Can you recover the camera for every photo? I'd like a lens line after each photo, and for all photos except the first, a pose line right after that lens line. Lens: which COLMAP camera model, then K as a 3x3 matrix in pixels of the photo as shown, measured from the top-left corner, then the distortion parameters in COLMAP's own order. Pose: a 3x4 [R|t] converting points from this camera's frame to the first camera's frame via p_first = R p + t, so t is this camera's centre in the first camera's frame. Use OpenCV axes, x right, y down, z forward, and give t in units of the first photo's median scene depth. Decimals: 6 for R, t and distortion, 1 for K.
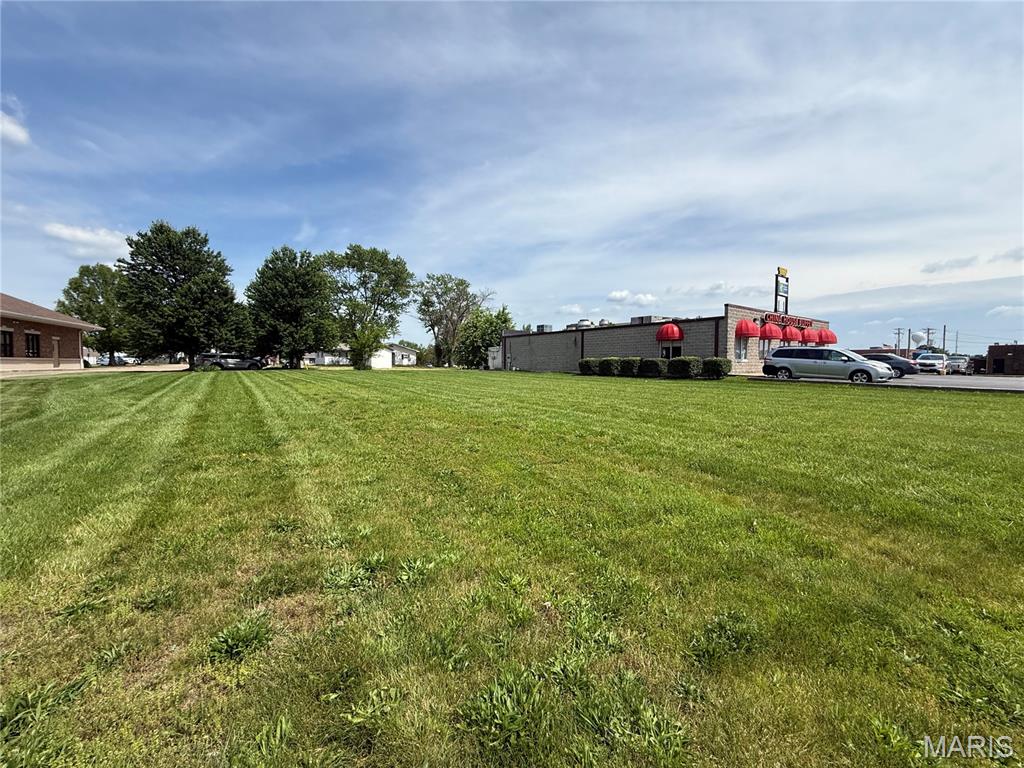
lens RADIAL K [[407.8, 0, 516.2], [0, 407.8, 384.0], [0, 0, 1]] dist [0.001573, -0.000023]
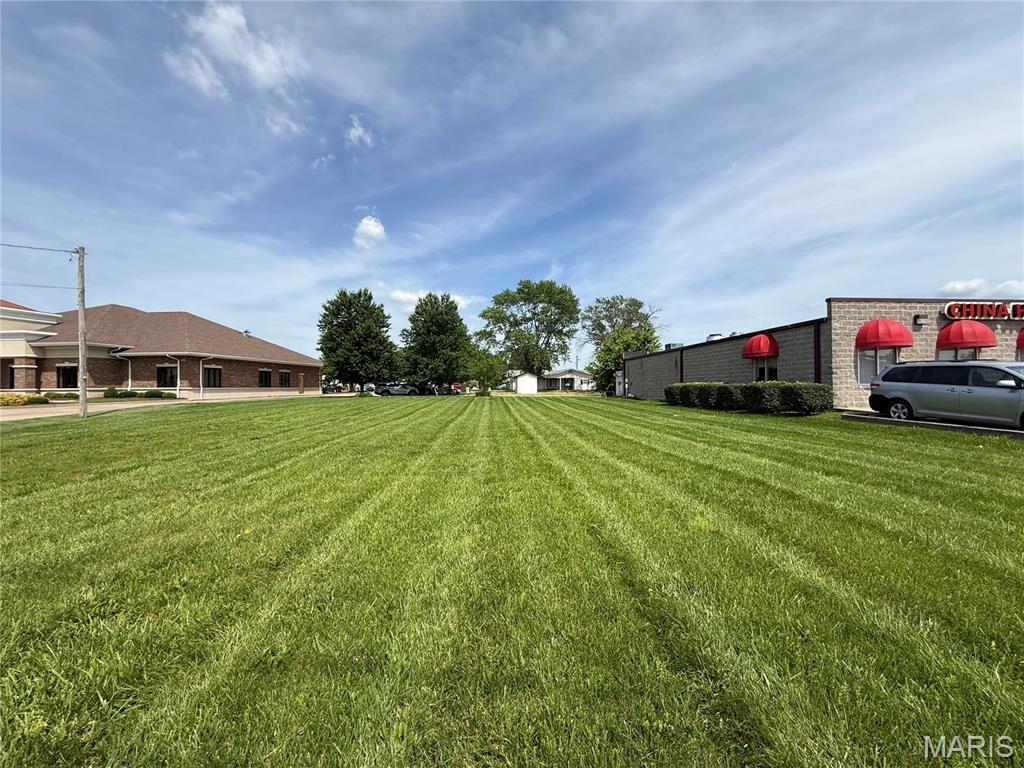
lens RADIAL K [[413.5, 0, 511.9], [0, 413.5, 374.5], [0, 0, 1]] dist [-0.001000, -0.000162]
pose [[0.837191, -0.022342, -0.546455, 0.211986], [-0.022419, 0.996924, -0.075106, -0.007909], [0.546452, 0.075129, 0.834114, 0.091029]]
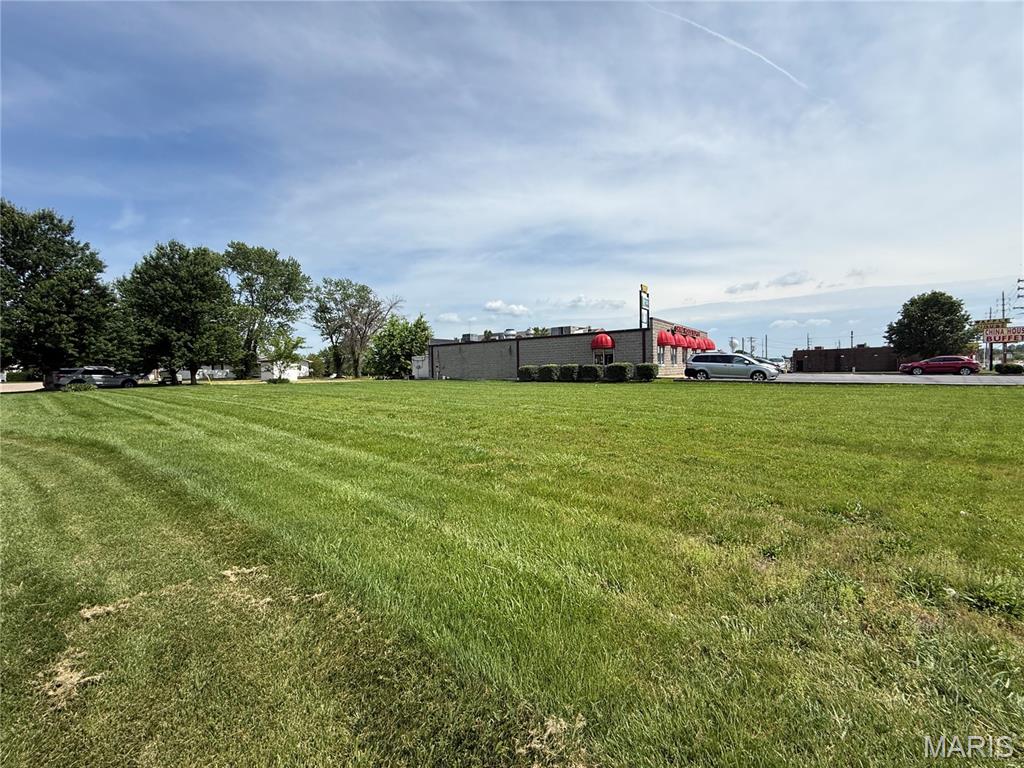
lens RADIAL K [[407.8, 0, 516.2], [0, 407.8, 384.0], [0, 0, 1]] dist [0.001573, -0.000023]
pose [[0.959674, -0.030688, 0.279436, -0.090203], [0.036095, 0.999247, -0.014224, -0.000791], [-0.278790, 0.023737, 0.960059, -0.007650]]
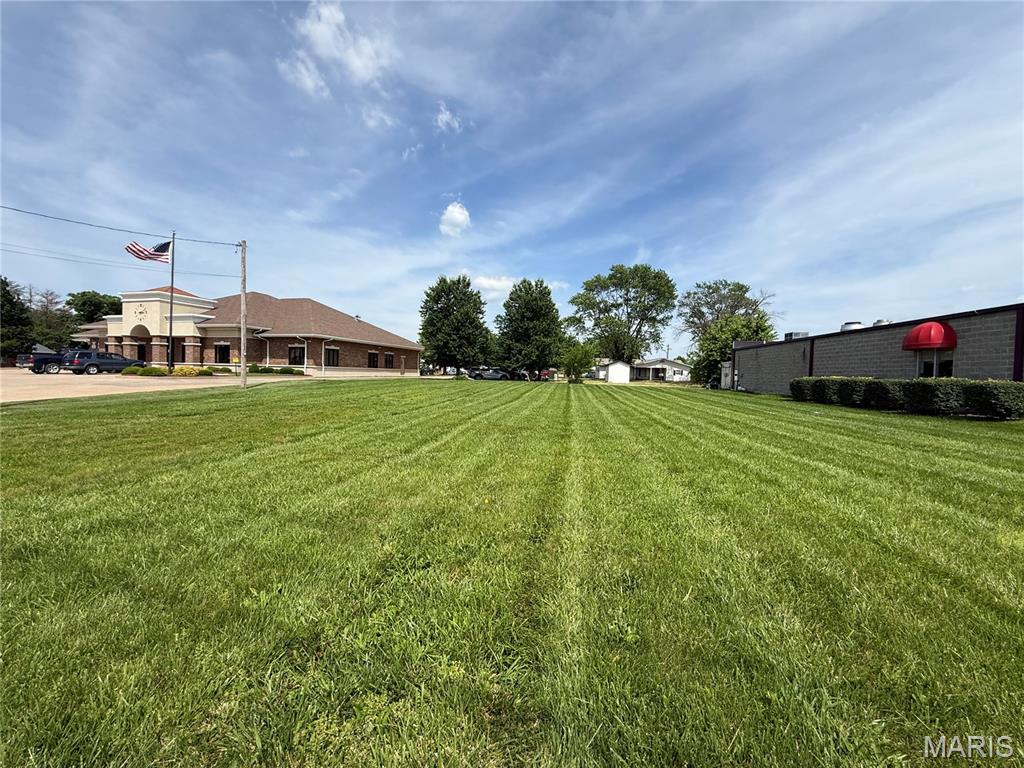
lens RADIAL K [[414.7, 0, 509.4], [0, 414.7, 371.4], [0, 0, 1]] dist [0.000281, -0.000333]
pose [[0.715066, 0.015233, -0.698891, 0.188853], [-0.063818, 0.997010, -0.043565, -0.005282], [0.696138, 0.075754, 0.713900, 0.076747]]
